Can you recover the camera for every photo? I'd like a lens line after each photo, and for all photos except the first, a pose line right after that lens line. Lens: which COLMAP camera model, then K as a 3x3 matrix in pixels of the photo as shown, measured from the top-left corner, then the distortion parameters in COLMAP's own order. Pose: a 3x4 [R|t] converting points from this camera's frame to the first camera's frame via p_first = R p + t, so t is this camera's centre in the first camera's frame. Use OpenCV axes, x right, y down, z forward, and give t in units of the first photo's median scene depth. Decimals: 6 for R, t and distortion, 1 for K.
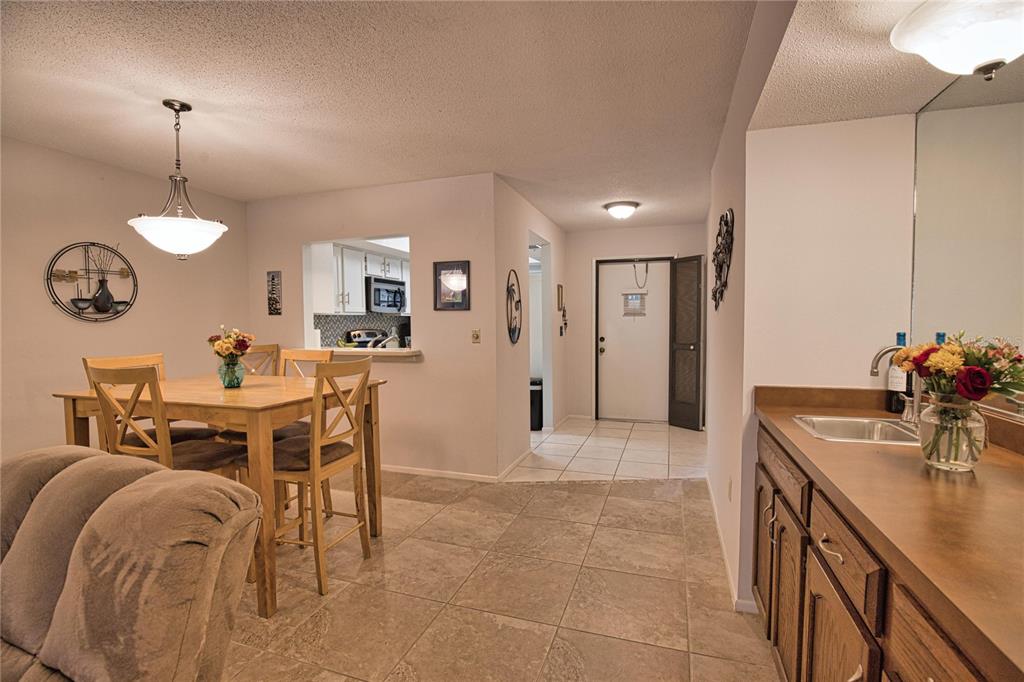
lens RADIAL K [[474.7, 0, 508.4], [0, 474.7, 346.9], [0, 0, 1]] dist [-0.001212, 0.000001]
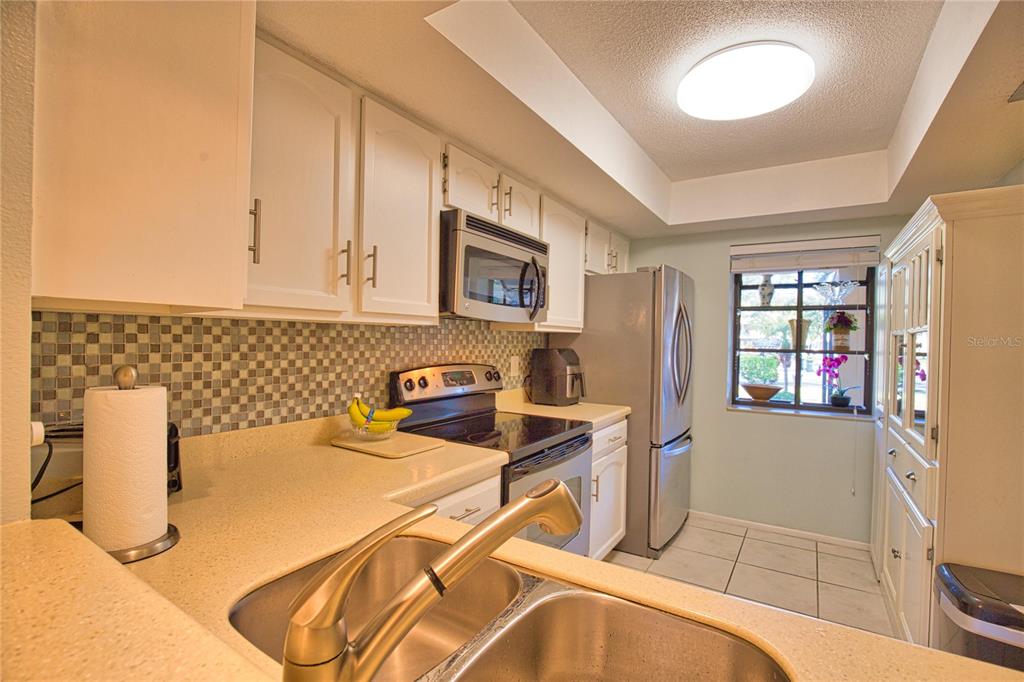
lens RADIAL K [[474.7, 0, 512.4], [0, 474.7, 341.0], [0, 0, 1]] dist [-0.001212, 0.000001]
pose [[0.973054, 0.024662, -0.229254, -0.167767], [-0.036311, 0.998247, -0.046735, -0.041220], [0.227700, 0.053800, 0.972244, 0.667548]]
